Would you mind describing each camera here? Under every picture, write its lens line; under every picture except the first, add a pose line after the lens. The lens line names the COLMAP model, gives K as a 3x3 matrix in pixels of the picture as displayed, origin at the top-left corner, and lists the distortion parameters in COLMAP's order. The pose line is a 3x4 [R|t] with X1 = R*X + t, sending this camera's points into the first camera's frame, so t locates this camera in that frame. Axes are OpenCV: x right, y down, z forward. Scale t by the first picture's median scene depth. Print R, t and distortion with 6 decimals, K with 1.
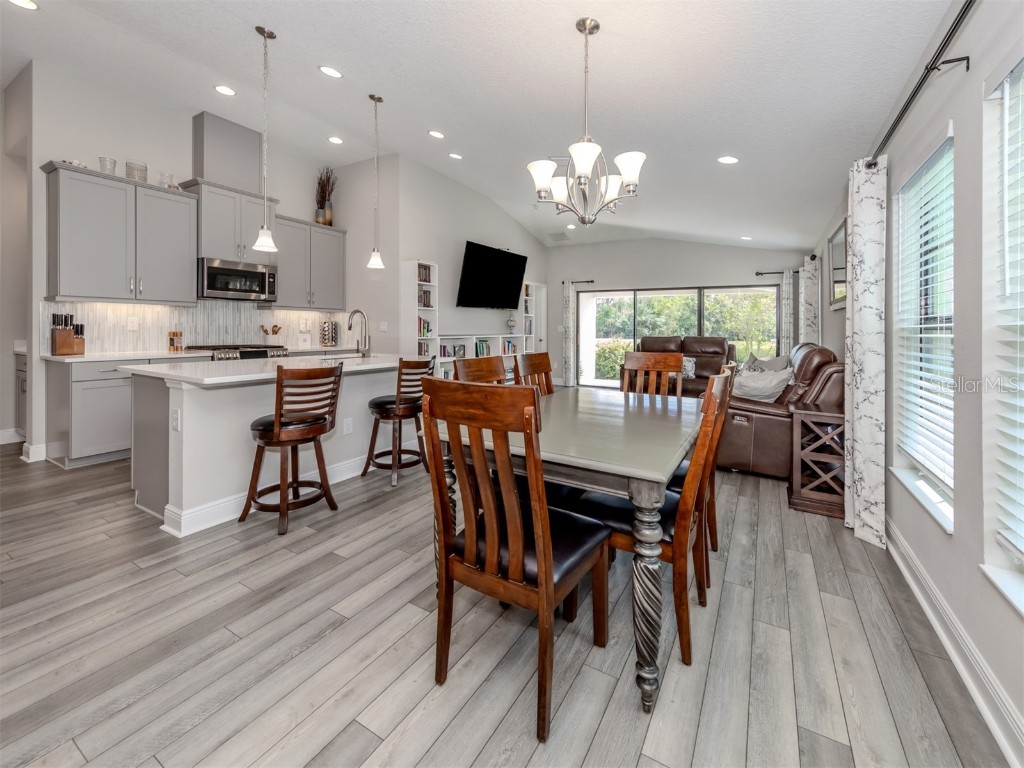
lens RADIAL K [[413.6, 0, 512.3], [0, 413.6, 344.3], [0, 0, 1]] dist [0.021730, -0.007372]
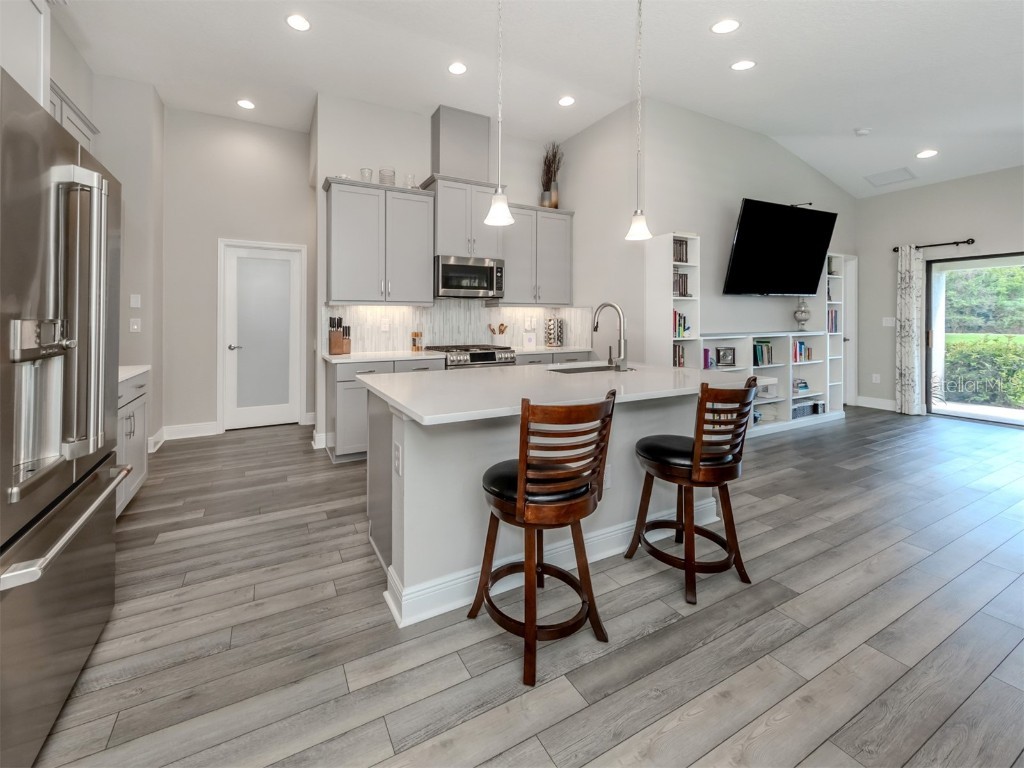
lens RADIAL K [[413.6, 0, 512.3], [0, 413.6, 344.3], [0, 0, 1]] dist [0.021730, -0.007372]
pose [[0.888077, 0.009351, -0.459600, -0.139338], [-0.002527, 0.999877, 0.015461, -0.016310], [0.459689, -0.012569, 0.887991, 0.214449]]
